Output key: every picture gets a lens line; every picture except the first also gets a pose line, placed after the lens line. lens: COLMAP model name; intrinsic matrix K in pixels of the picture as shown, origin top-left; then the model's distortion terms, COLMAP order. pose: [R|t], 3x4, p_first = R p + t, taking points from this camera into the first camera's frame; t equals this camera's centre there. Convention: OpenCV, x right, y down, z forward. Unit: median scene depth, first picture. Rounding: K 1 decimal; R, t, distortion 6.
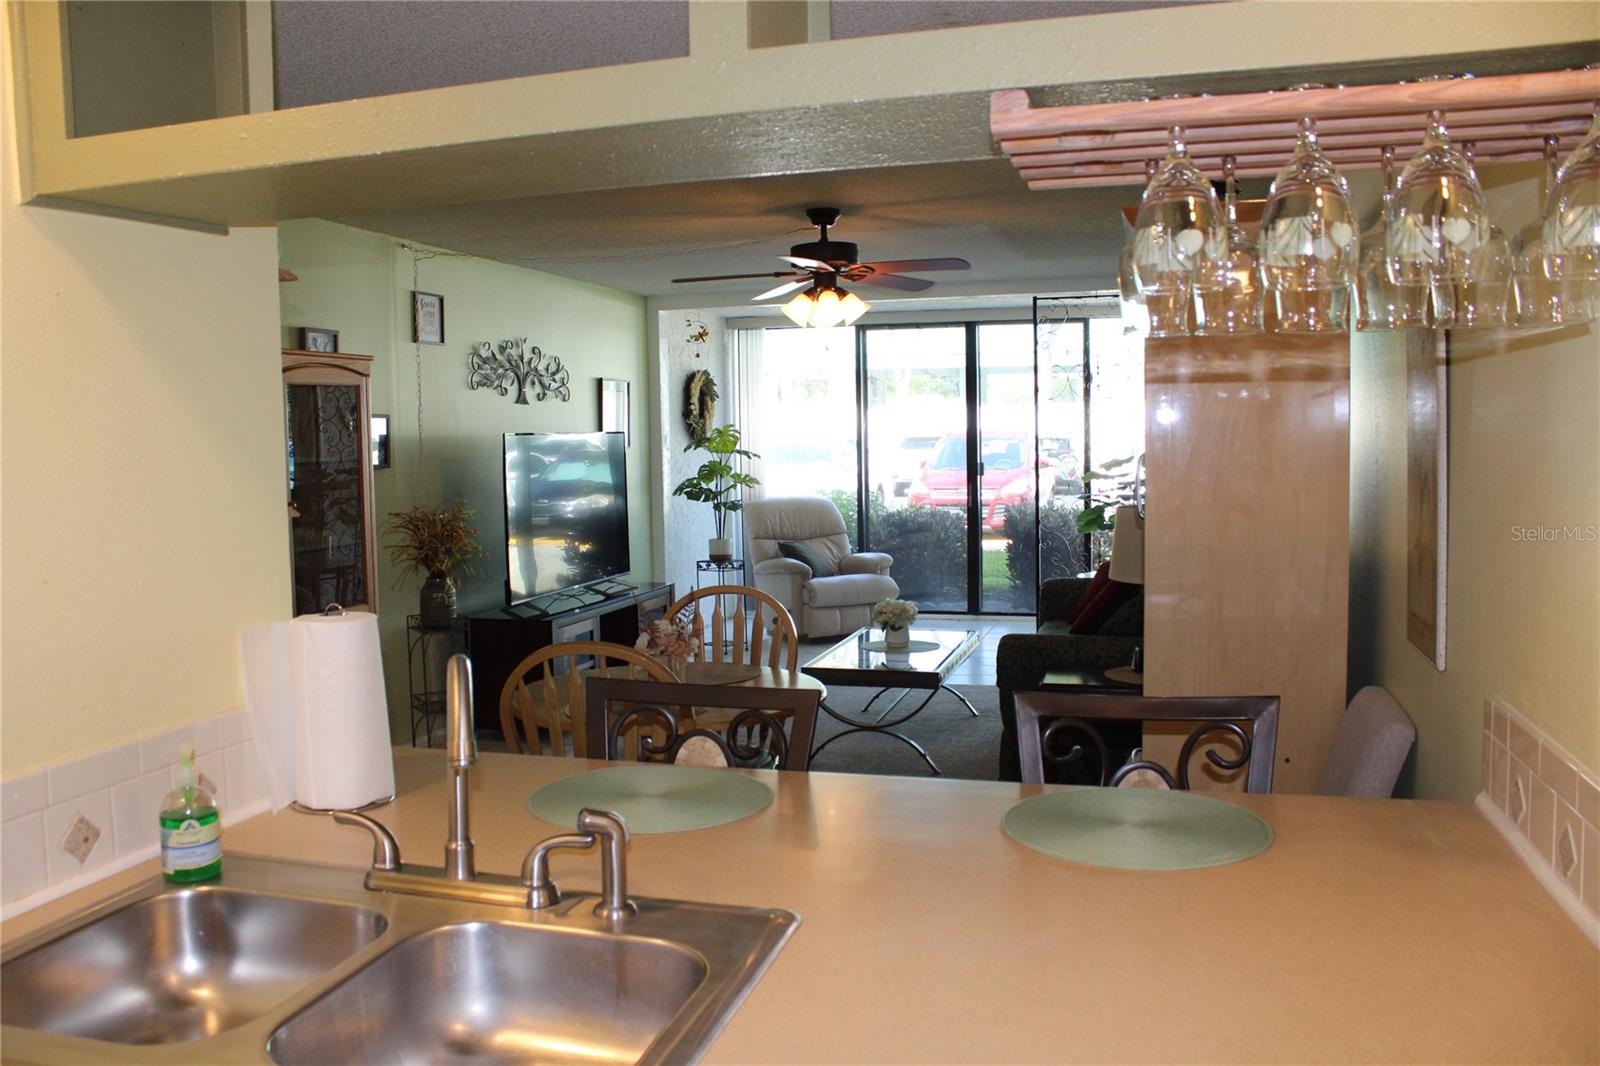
lens RADIAL K [[1320.5, 0, 795.3], [0, 1320.5, 518.5], [0, 0, 1]] dist [-0.158170, 0.127915]
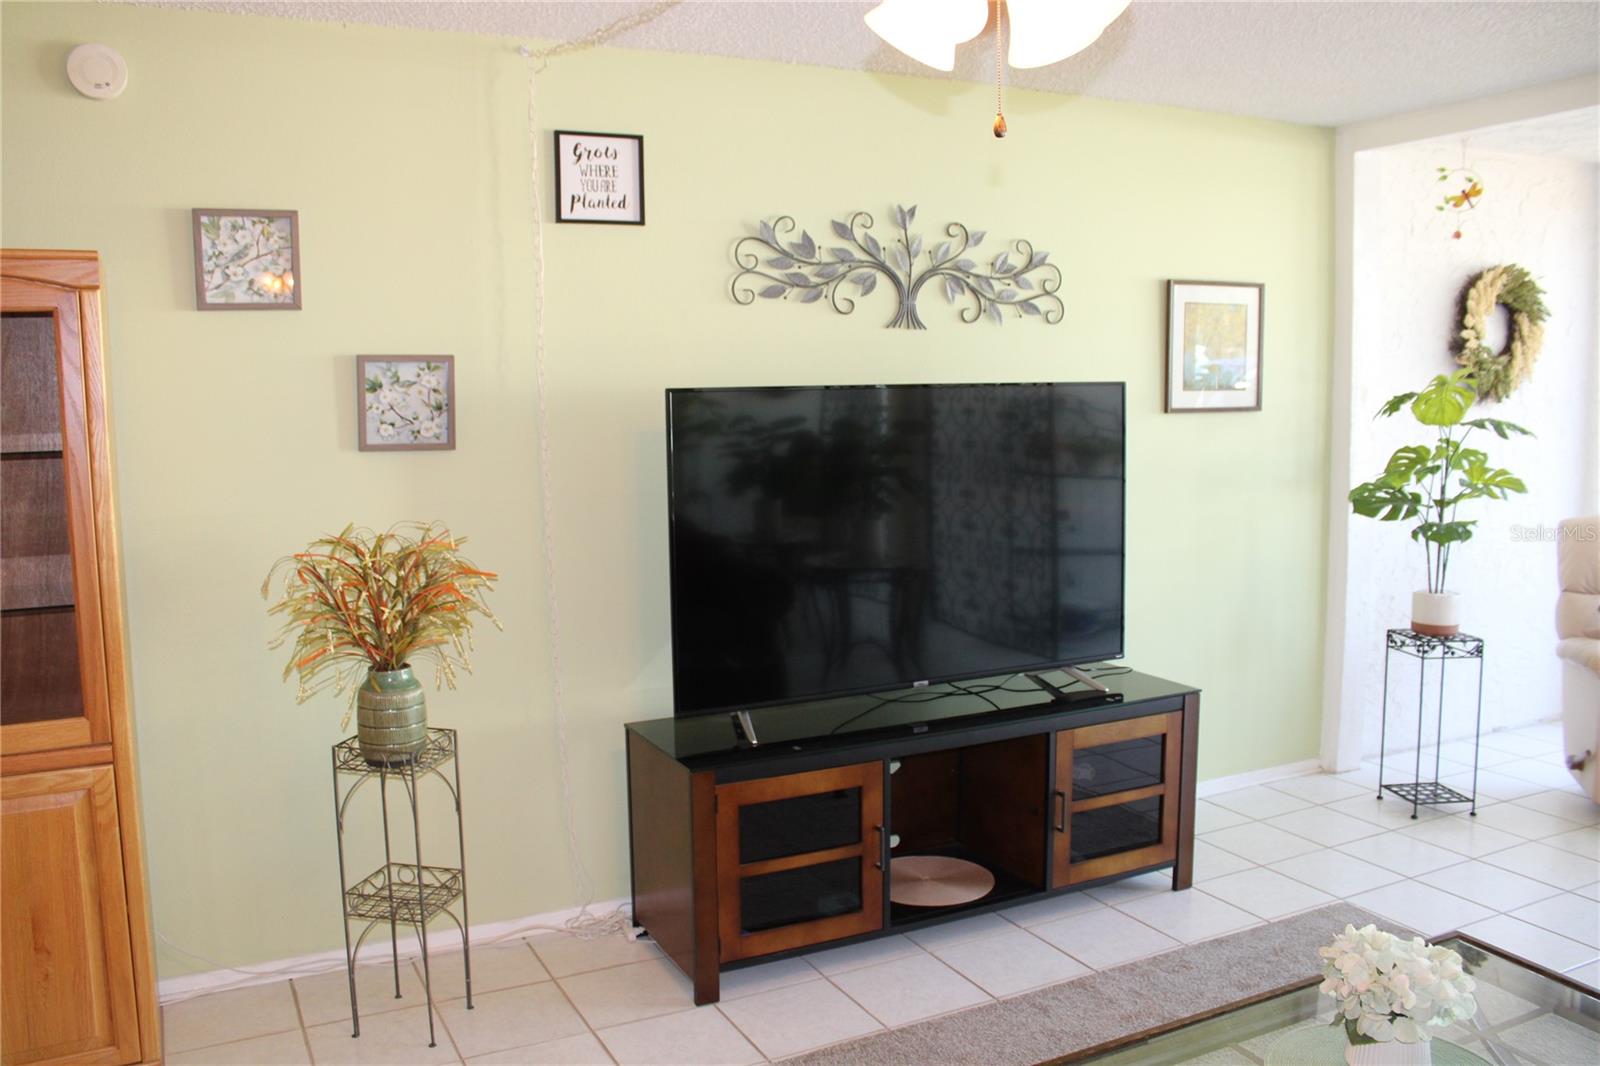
lens RADIAL K [[1320.5, 0, 799.9], [0, 1320.5, 535.5], [0, 0, 1]] dist [-0.158170, 0.127915]
pose [[0.668041, 0.082621, -0.739523, 0.167161], [-0.041652, 0.996411, 0.073695, -0.038459], [0.742957, -0.018429, 0.669085, 0.576970]]
